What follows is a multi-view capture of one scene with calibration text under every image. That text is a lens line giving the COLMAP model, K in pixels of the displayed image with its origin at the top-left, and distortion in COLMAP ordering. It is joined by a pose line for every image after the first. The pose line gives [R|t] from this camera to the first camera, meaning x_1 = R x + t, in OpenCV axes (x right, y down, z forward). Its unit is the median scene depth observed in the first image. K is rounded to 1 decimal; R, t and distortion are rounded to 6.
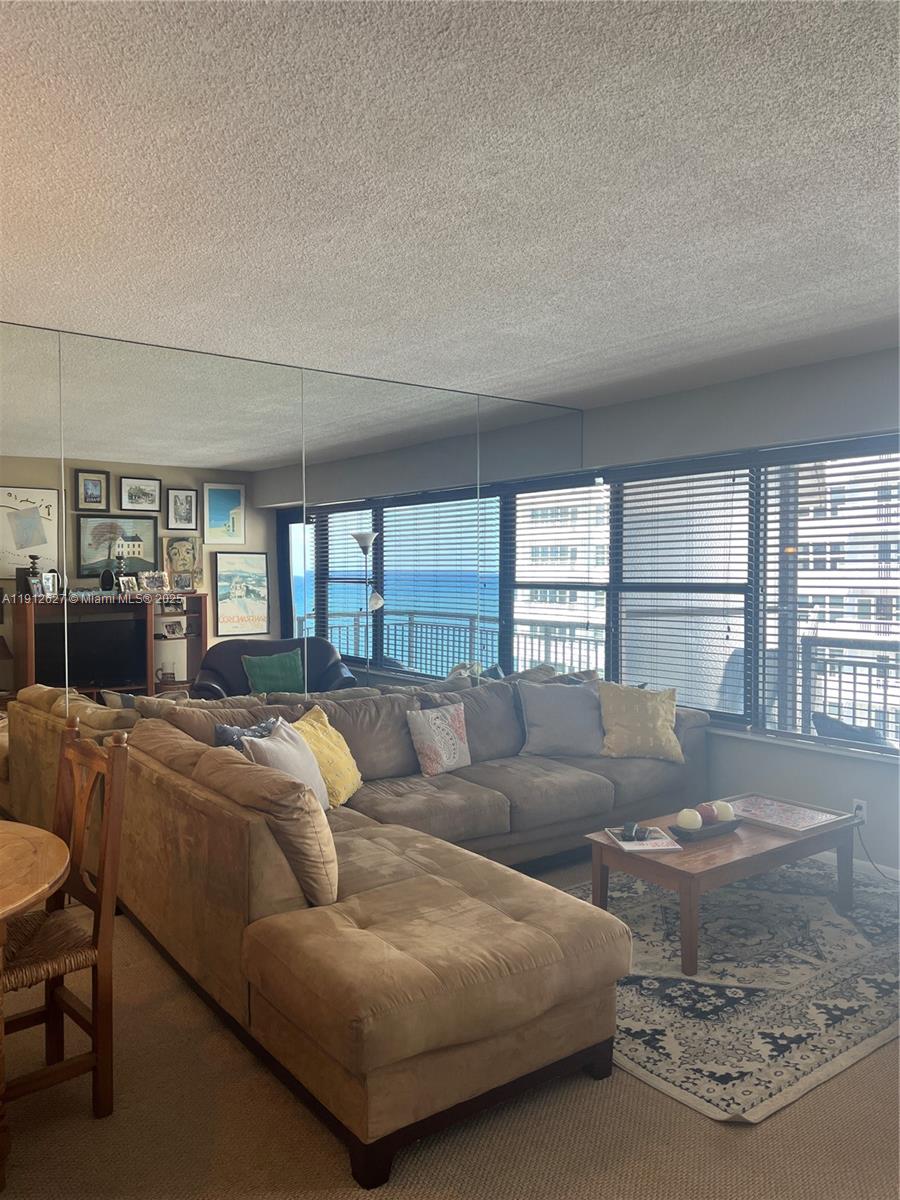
lens RADIAL K [[894.1, 0, 438.5], [0, 894.1, 611.7], [0, 0, 1]] dist [0.111797, -0.191069]
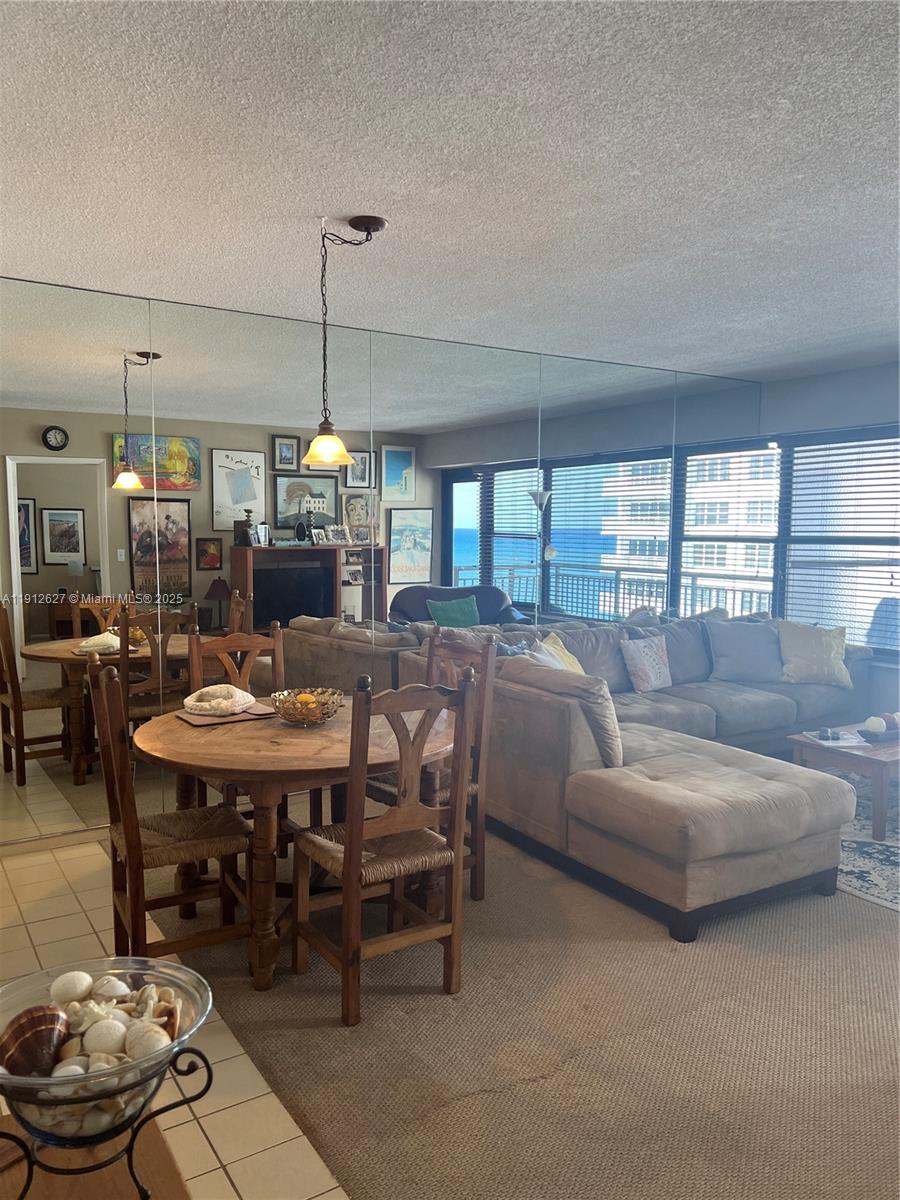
lens RADIAL K [[906.1, 0, 454.9], [0, 906.1, 610.0], [0, 0, 1]] dist [0.067200, -0.094156]
pose [[0.997491, 0.013716, -0.069458, -0.158677], [-0.010685, 0.998982, 0.043823, 0.017549], [0.069988, -0.042971, 0.996622, -0.211901]]
